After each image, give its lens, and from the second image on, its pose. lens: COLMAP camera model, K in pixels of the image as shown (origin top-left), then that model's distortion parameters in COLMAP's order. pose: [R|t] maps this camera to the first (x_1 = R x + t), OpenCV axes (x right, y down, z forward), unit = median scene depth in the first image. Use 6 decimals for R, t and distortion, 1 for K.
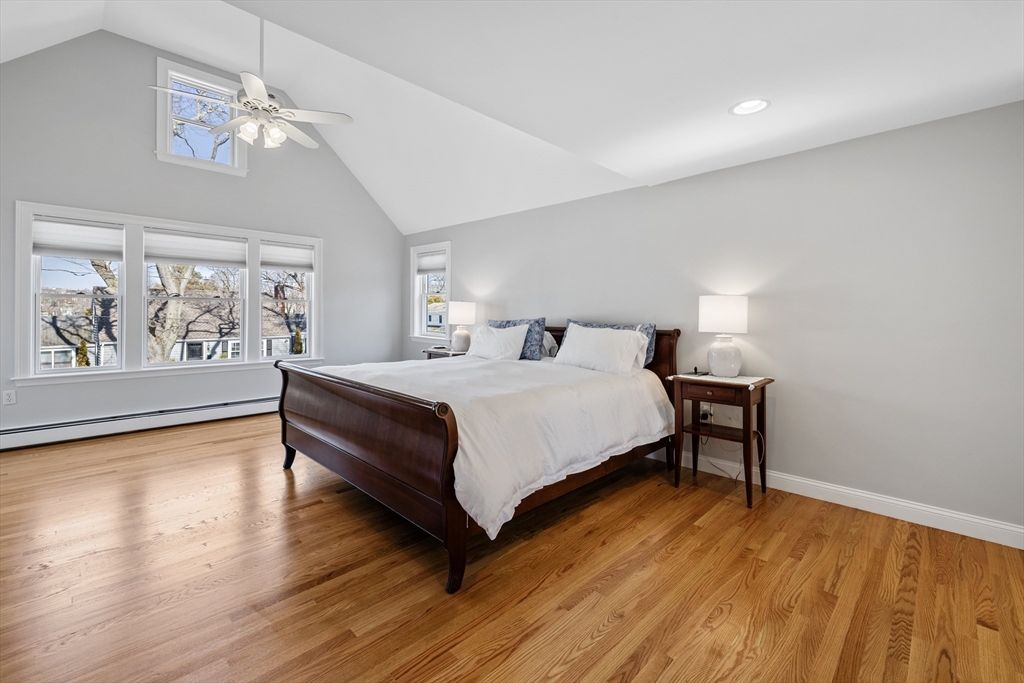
lens RADIAL K [[433.9, 0, 504.3], [0, 433.9, 315.2], [0, 0, 1]] dist [0.000674, 0.000021]
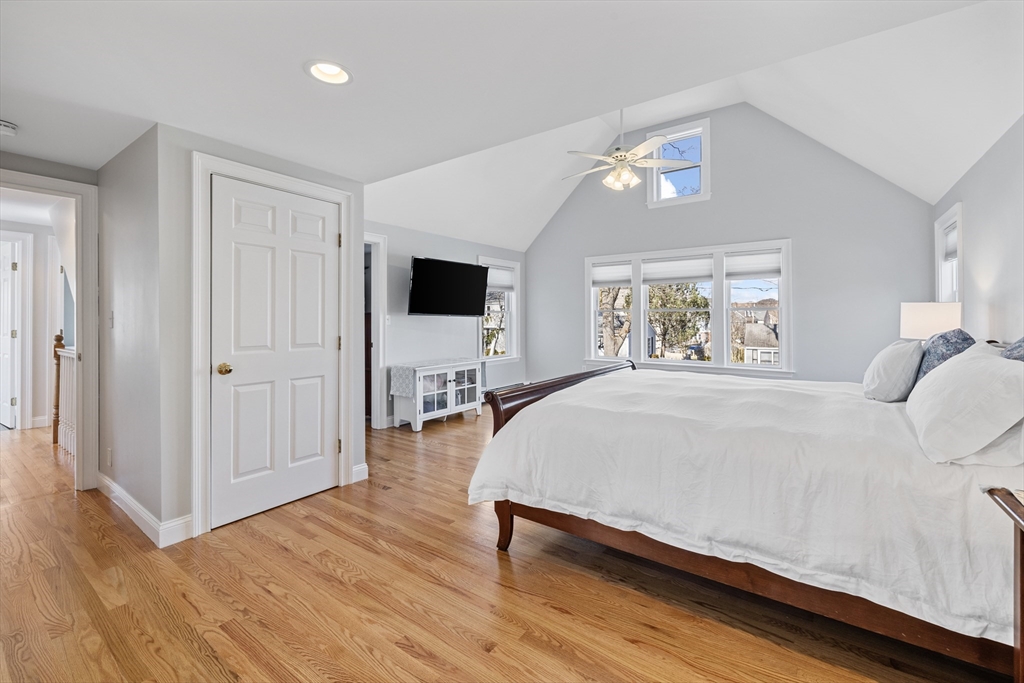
lens RADIAL K [[433.9, 0, 513.4], [0, 433.9, 322.1], [0, 0, 1]] dist [0.000674, 0.000021]
pose [[0.173383, -0.000898, -0.984854, 0.500155], [-0.001764, 0.999998, -0.001222, -0.001368], [0.984853, 0.001950, 0.173381, 0.374838]]
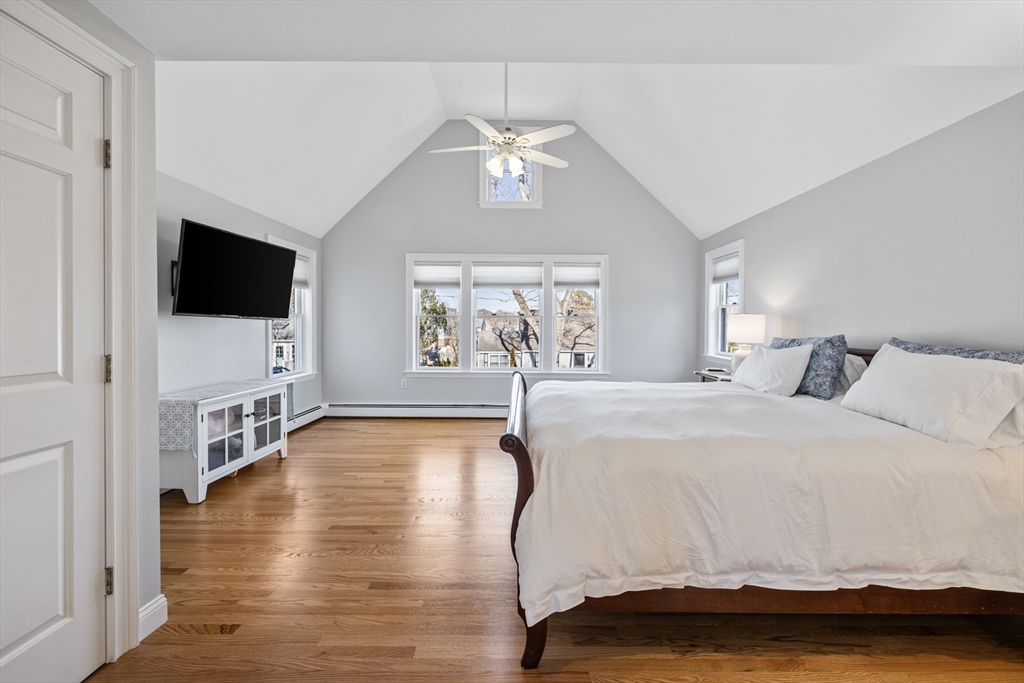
lens RADIAL K [[433.9, 0, 522.4], [0, 433.9, 336.0], [0, 0, 1]] dist [0.000674, 0.000021]
pose [[0.714990, 0.012423, -0.699025, 0.200325], [-0.004939, 0.999907, 0.012718, 0.000874], [0.699118, -0.005641, 0.714985, 0.187195]]
